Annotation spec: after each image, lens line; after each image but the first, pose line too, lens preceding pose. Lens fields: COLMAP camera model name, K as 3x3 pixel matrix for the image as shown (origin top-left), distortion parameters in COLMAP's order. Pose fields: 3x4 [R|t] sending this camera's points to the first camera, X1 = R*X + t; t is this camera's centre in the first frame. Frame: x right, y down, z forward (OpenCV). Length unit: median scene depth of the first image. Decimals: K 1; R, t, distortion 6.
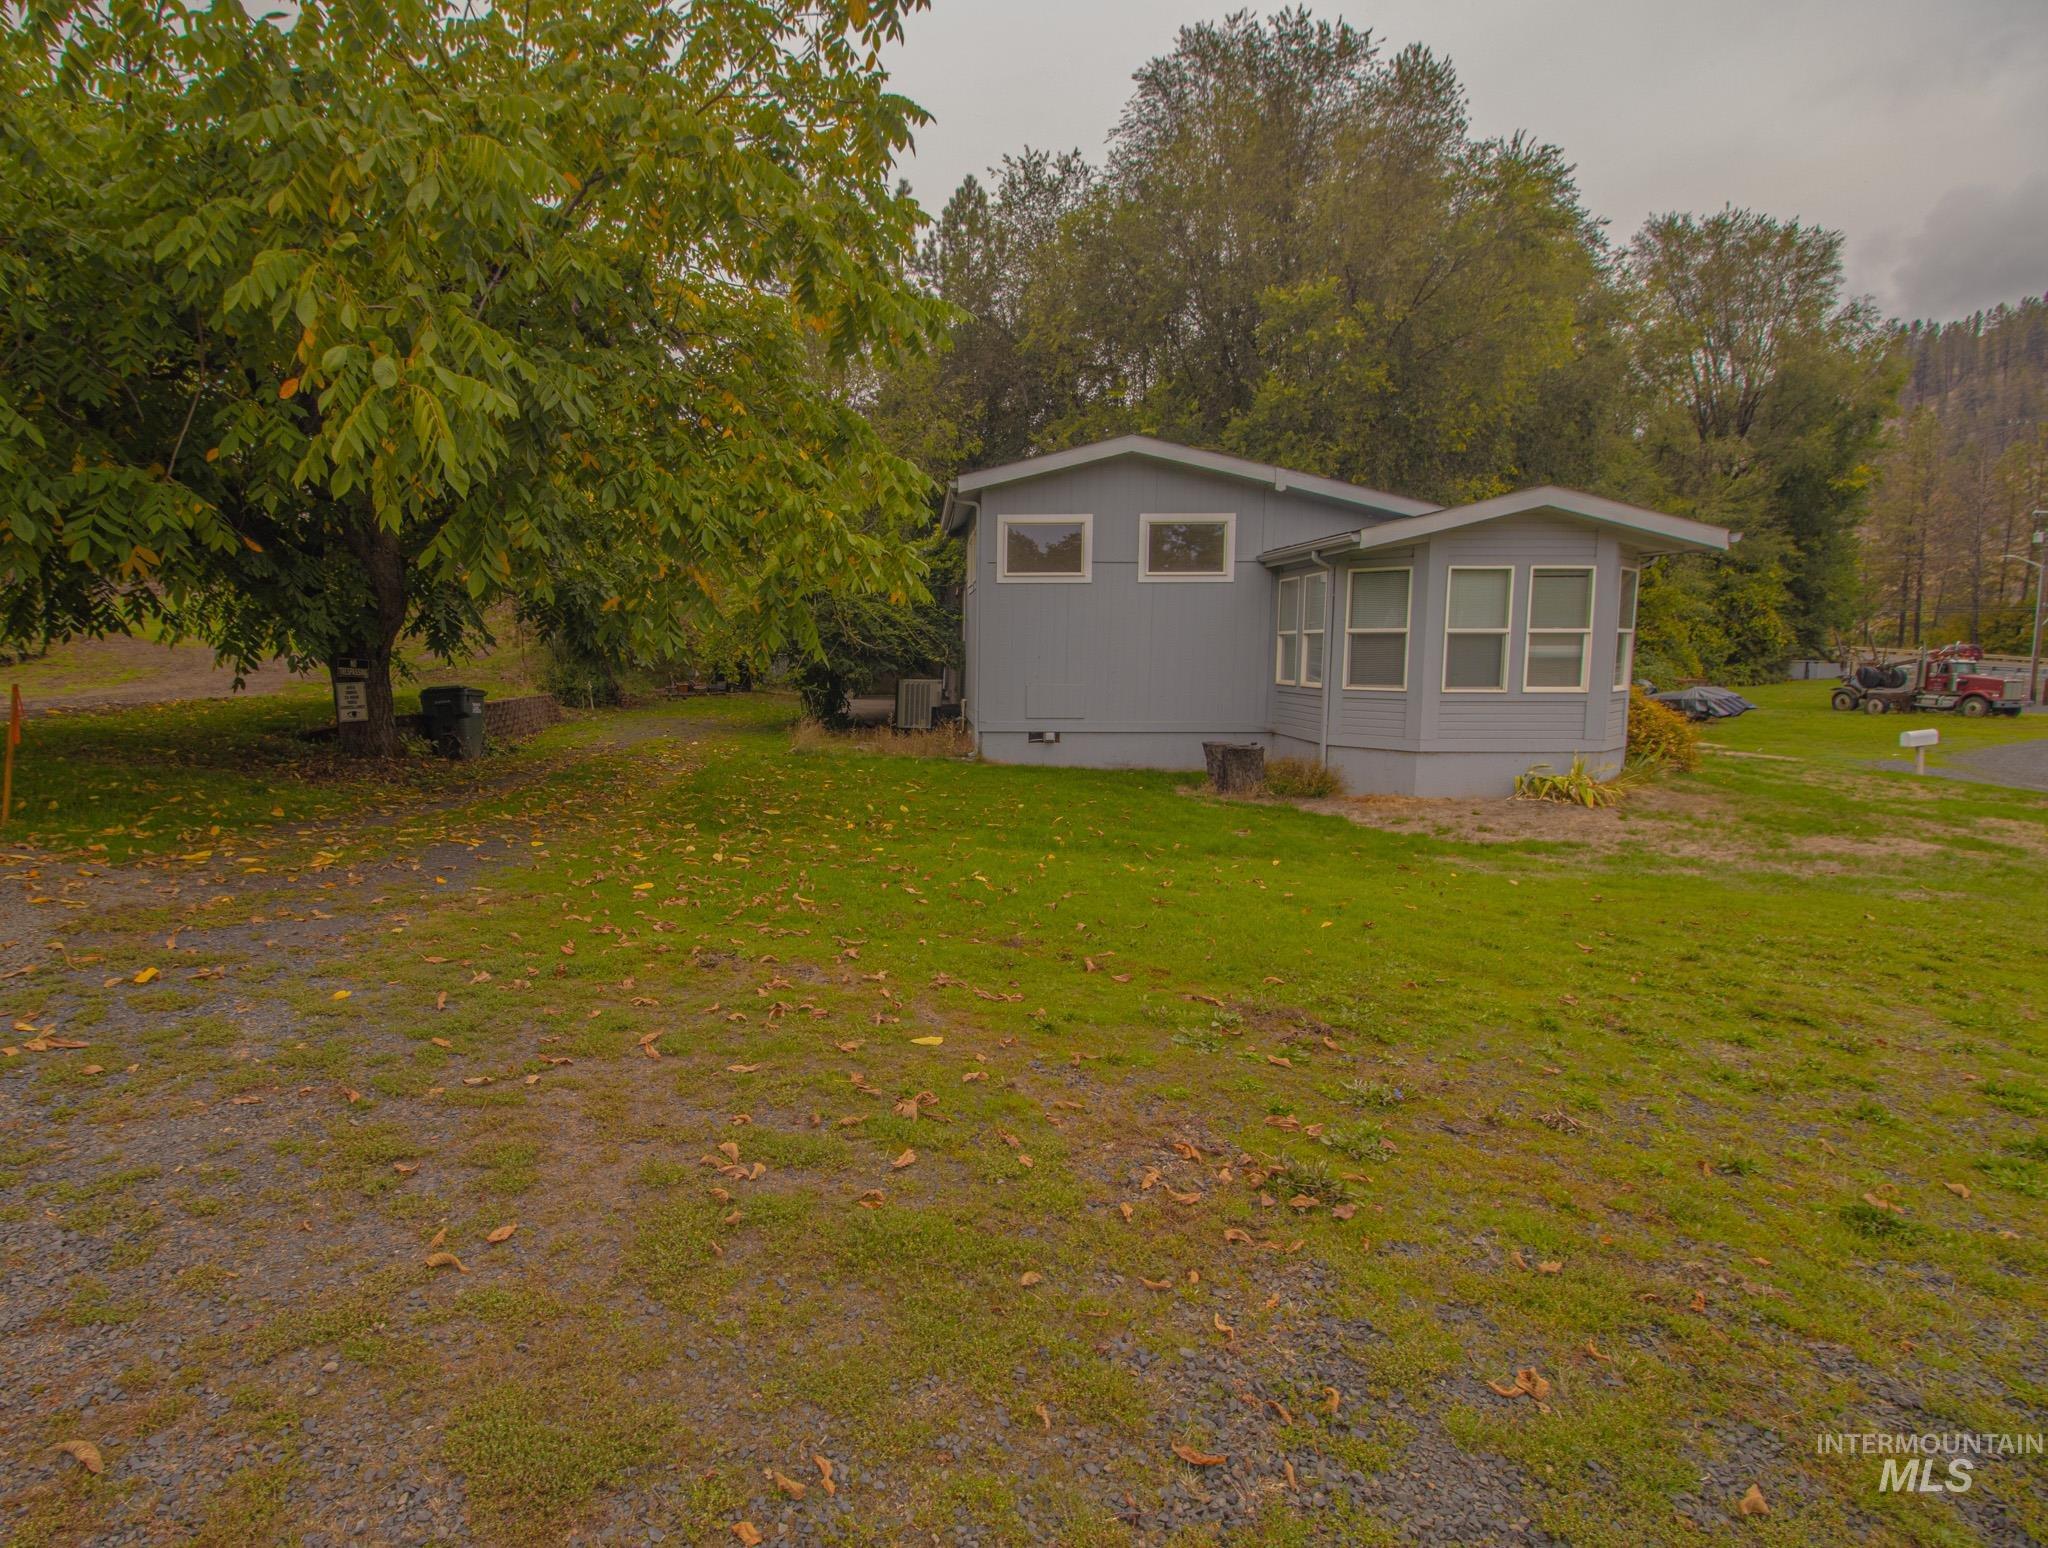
lens RADIAL K [[1038.9, 0, 1021.9], [0, 1038.9, 781.0], [0, 0, 1]] dist [-0.004801, -0.000941]
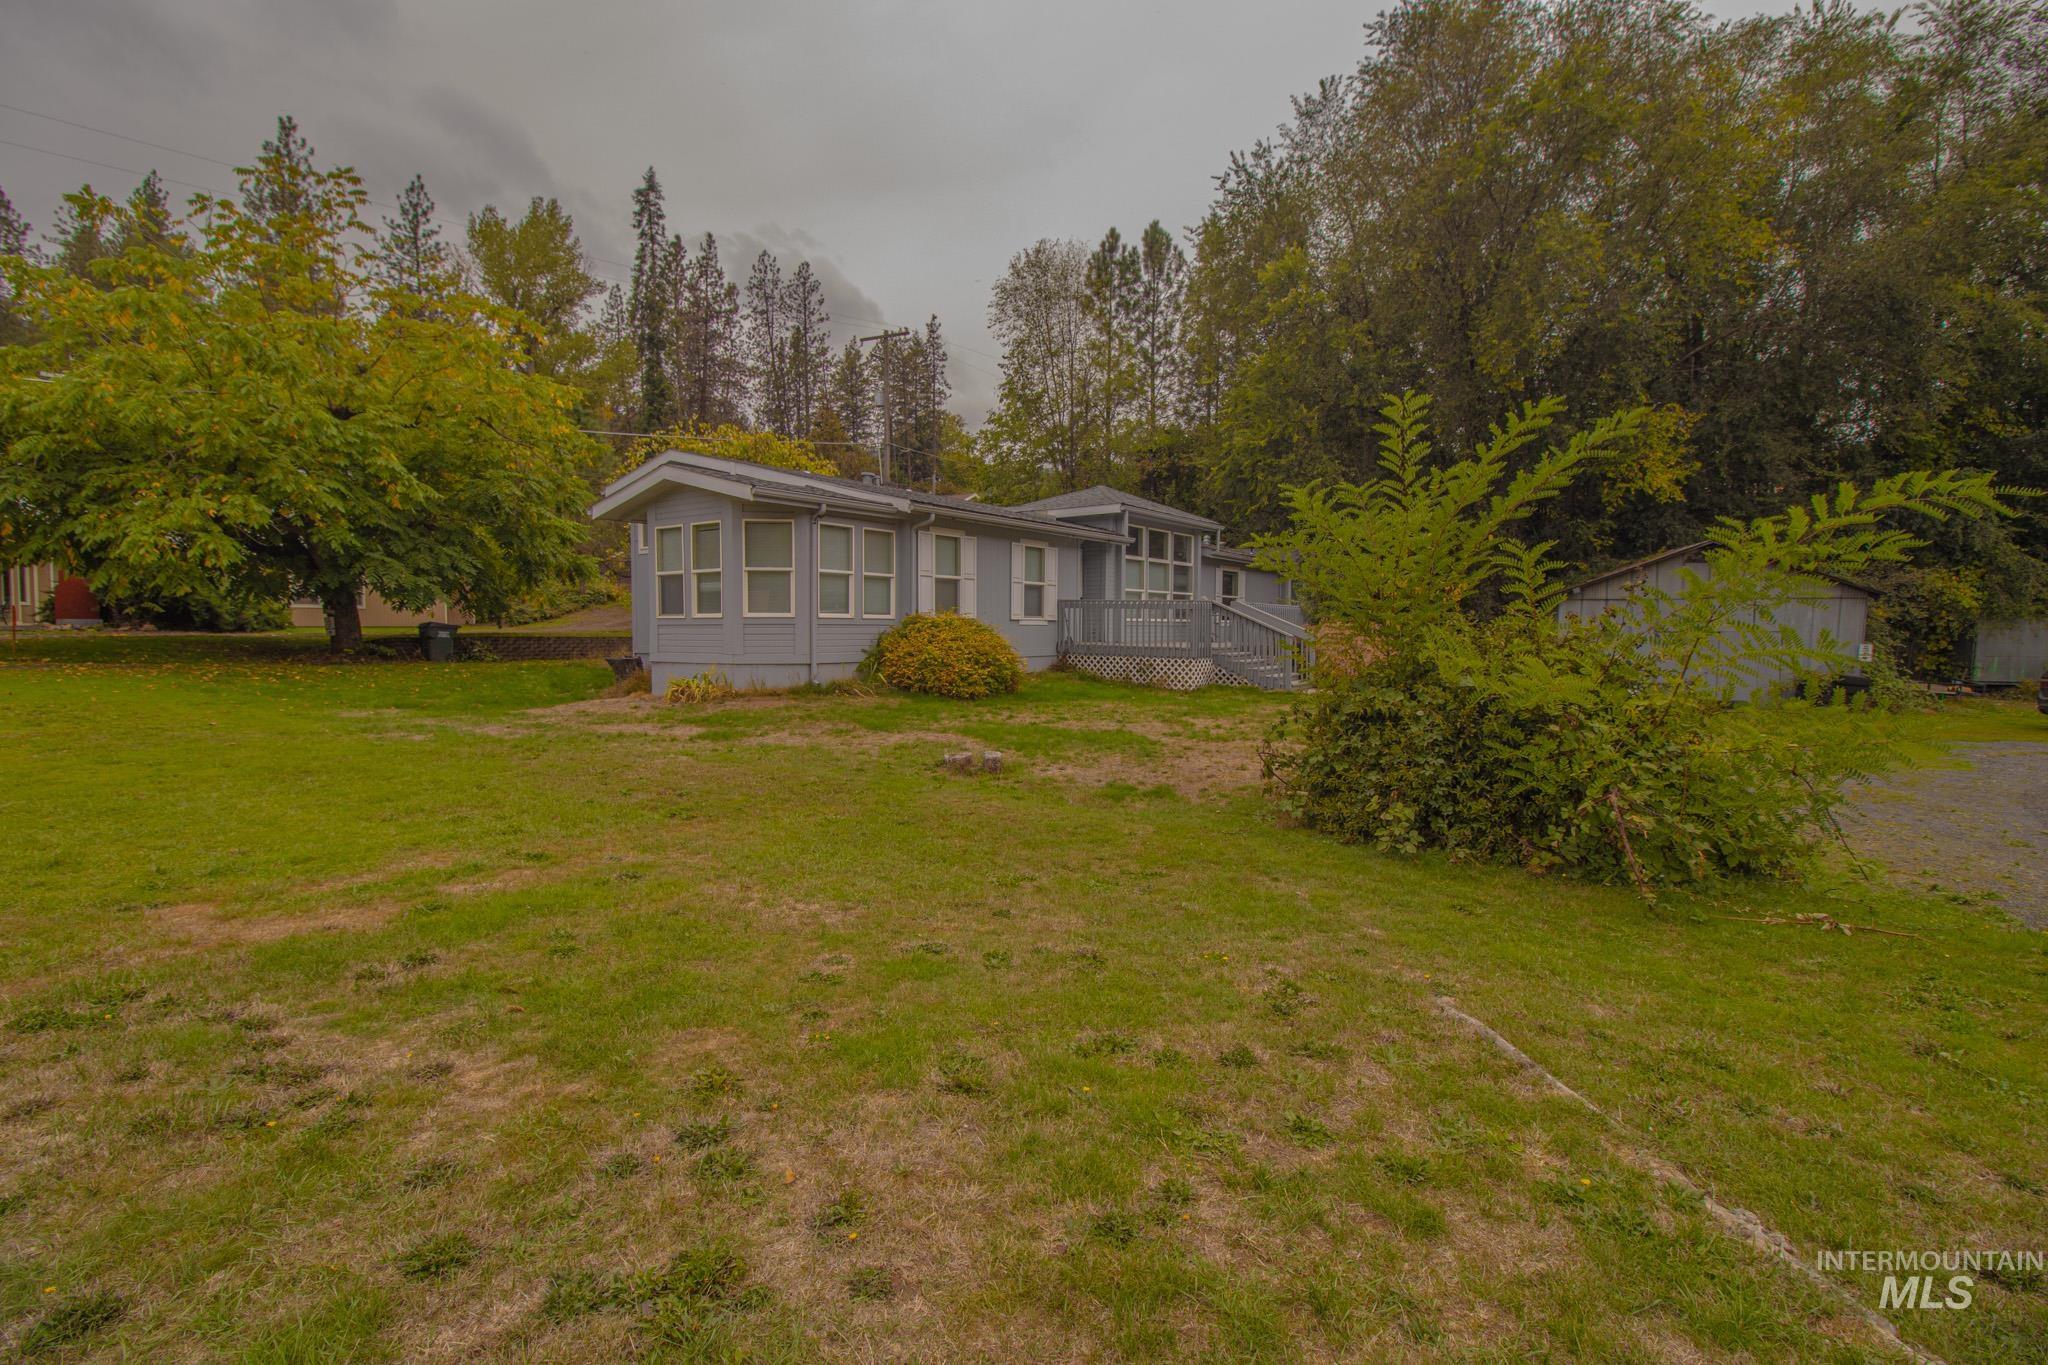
lens RADIAL K [[946.7, 0, 1031.3], [0, 946.7, 682.1], [0, 0, 1]] dist [-0.001691, -0.009959]
pose [[0.820389, 0.032434, -0.570885, 1.468521], [-0.068610, 0.996761, -0.041966, 0.015287], [0.567675, 0.073597, 0.819957, 0.258213]]
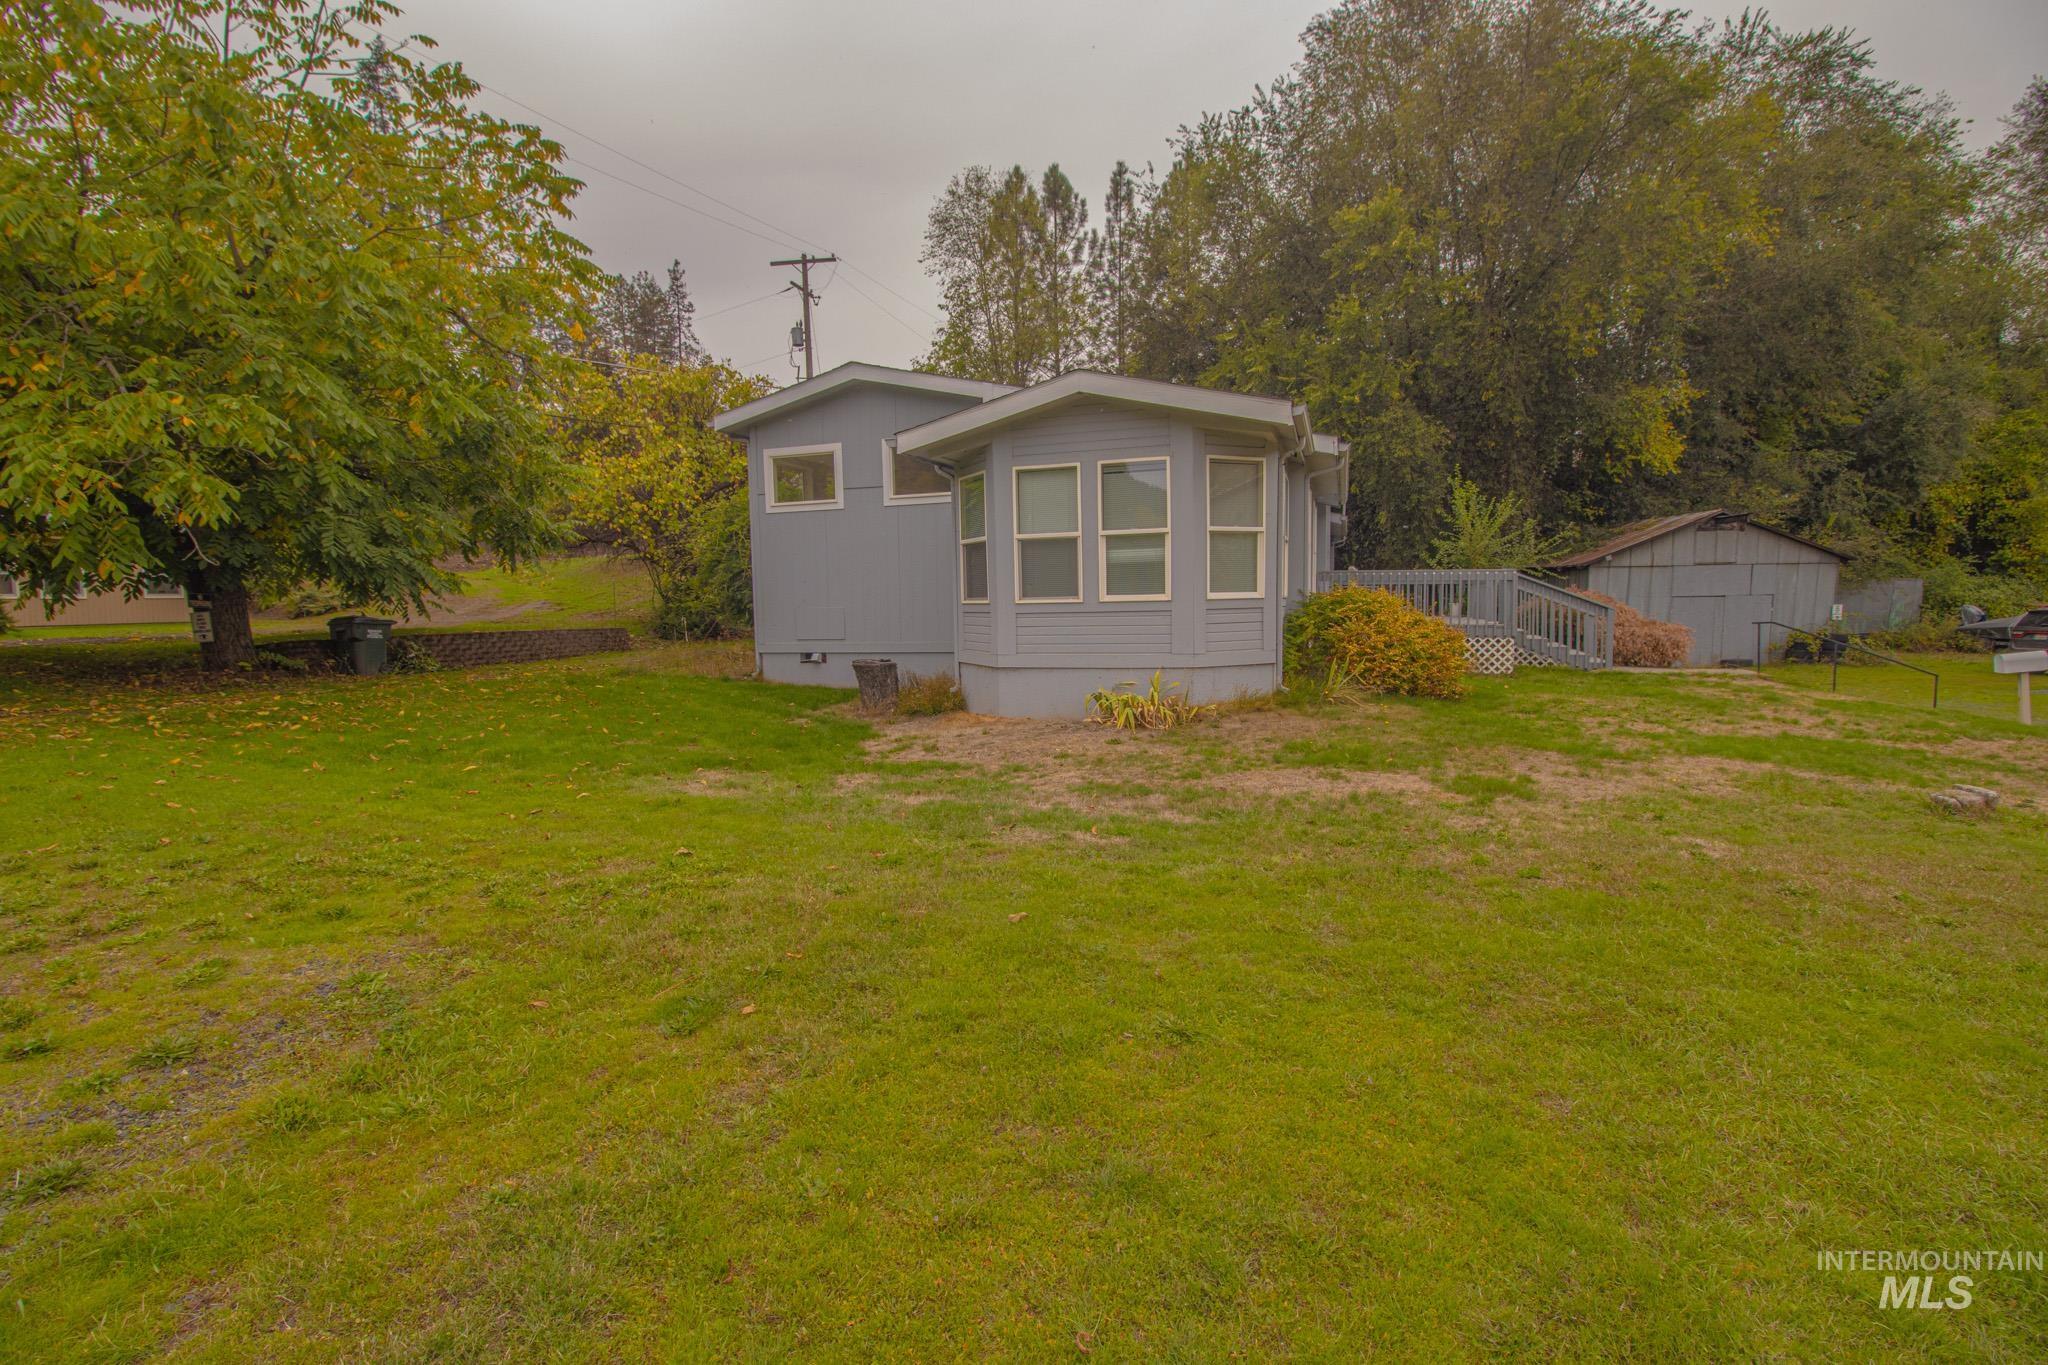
lens RADIAL K [[946.7, 0, 1032.5], [0, 946.7, 683.1], [0, 0, 1]] dist [-0.001691, -0.009959]
pose [[0.951193, 0.007418, -0.308507, 0.656782], [-0.016750, 0.999478, -0.027612, 0.007234], [0.308142, 0.031432, 0.950821, 0.203523]]
